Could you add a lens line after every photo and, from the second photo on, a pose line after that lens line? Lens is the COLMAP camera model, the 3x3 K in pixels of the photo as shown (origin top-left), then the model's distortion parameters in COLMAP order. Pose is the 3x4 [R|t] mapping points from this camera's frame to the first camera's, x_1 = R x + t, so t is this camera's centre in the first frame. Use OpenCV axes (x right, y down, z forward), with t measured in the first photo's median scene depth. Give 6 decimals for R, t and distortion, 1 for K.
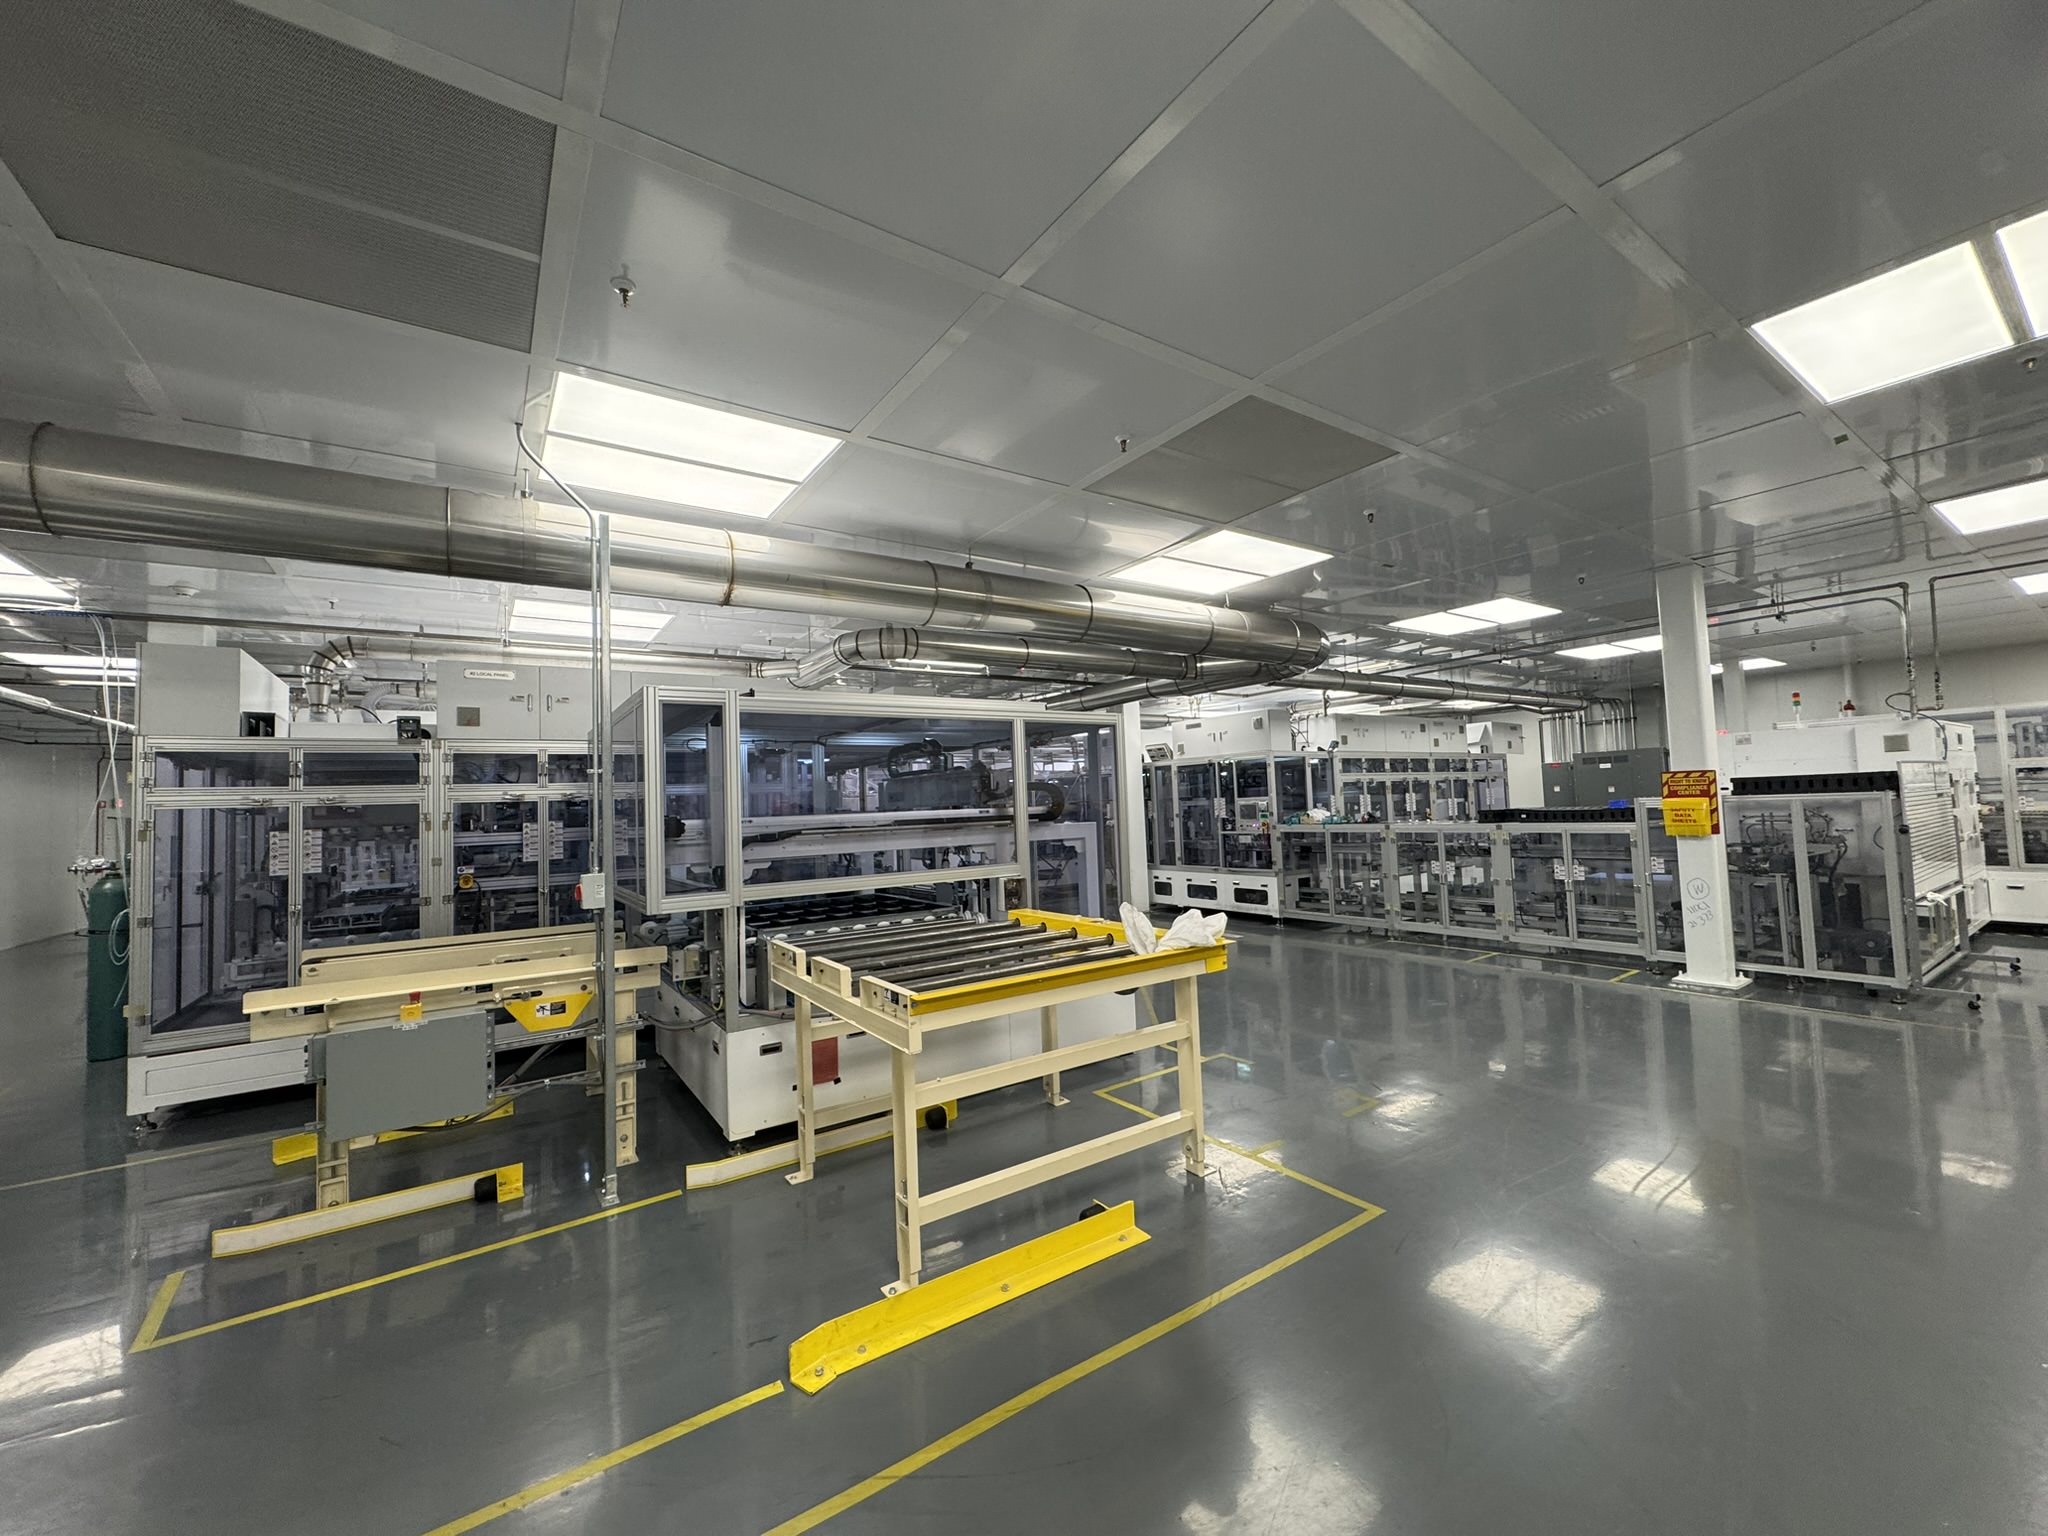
lens RADIAL K [[807.3, 0, 1026.0], [0, 807.3, 763.9], [0, 0, 1]] dist [-0.000055, -0.000059]
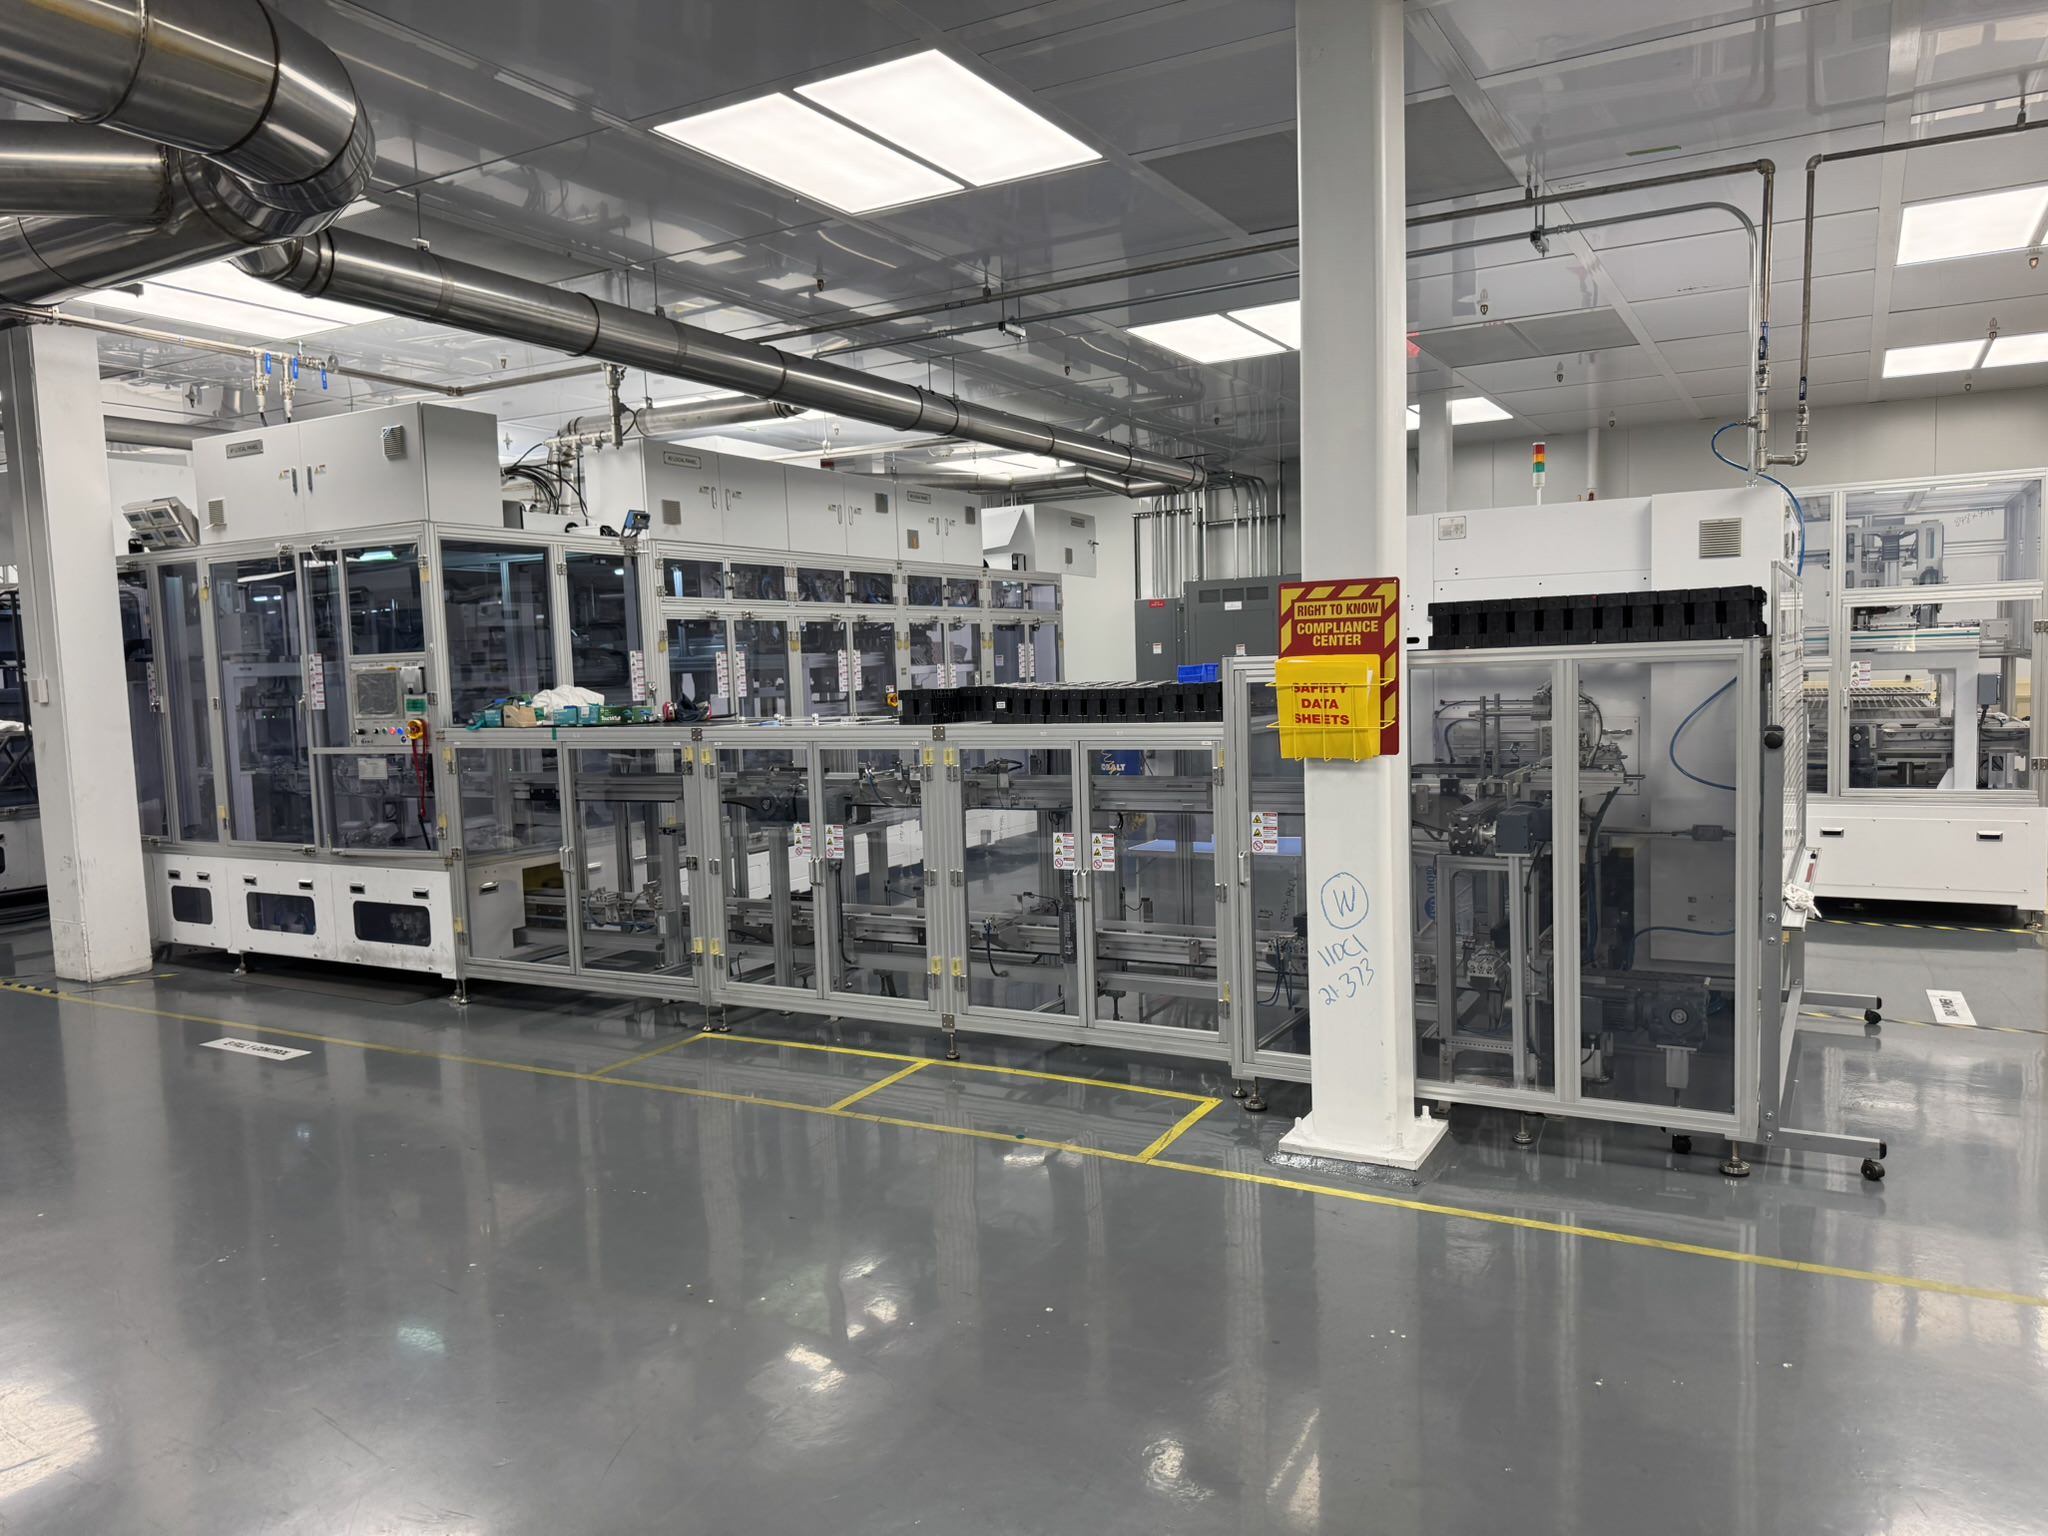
lens RADIAL K [[1476.0, 0, 1024.0], [0, 1476.0, 768.0], [0, 0, 1]] dist [0.152990, -0.236334]
pose [[0.894761, -0.024039, 0.445898, 0.254214], [-0.025110, 0.994261, 0.103989, 0.017207], [-0.445839, -0.104242, 0.889023, 0.296942]]
